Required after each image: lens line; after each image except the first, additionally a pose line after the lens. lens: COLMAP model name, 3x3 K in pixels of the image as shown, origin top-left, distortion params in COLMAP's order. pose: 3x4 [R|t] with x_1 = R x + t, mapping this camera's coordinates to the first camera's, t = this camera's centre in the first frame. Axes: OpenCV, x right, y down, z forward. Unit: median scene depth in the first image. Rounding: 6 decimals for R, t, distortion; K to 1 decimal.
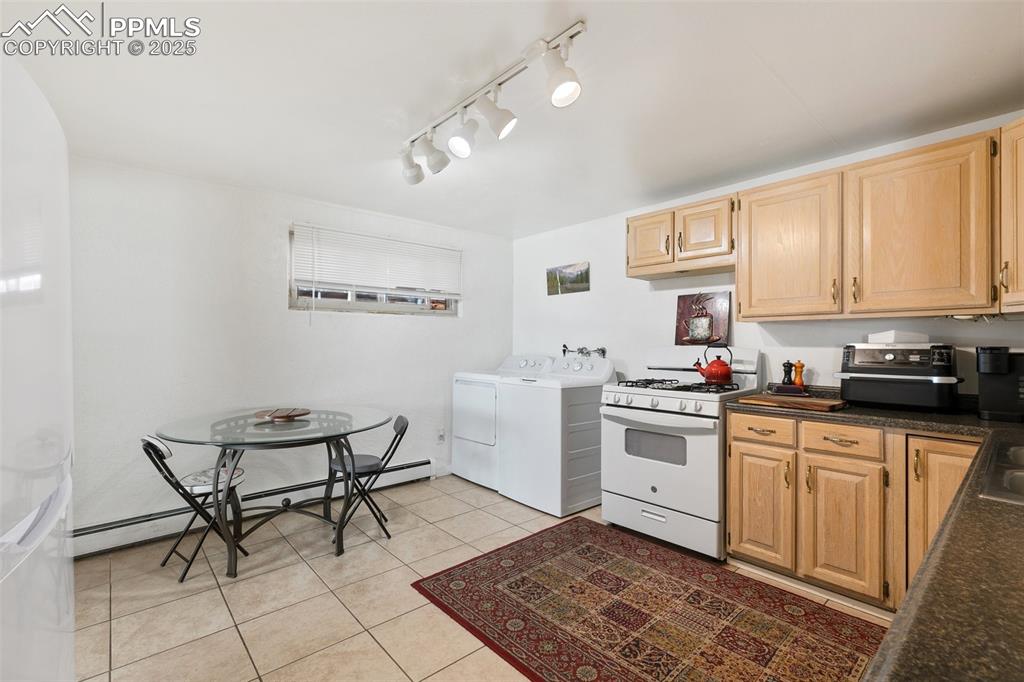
lens RADIAL K [[458.1, 0, 510.5], [0, 458.1, 341.0], [0, 0, 1]] dist [0.000549, 0.000411]
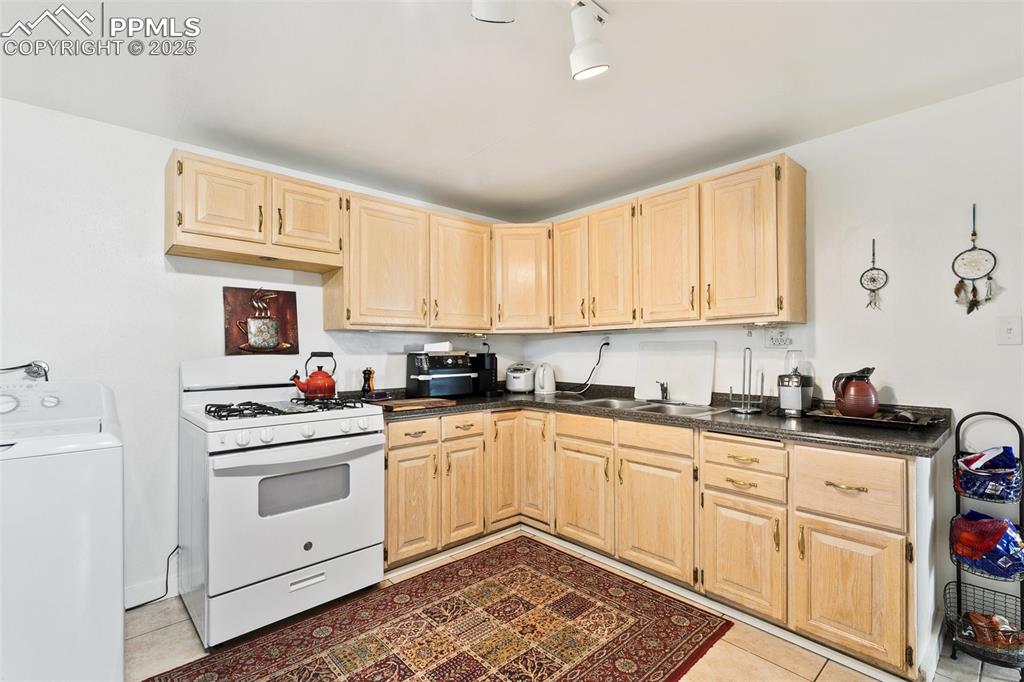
lens RADIAL K [[458.1, 0, 510.7], [0, 458.1, 348.3], [0, 0, 1]] dist [0.000549, 0.000411]
pose [[-0.012218, 0.004234, 0.999916, -0.514925], [-0.001210, 0.999990, -0.004249, 0.001785], [-0.999925, -0.001262, -0.012213, 0.782511]]
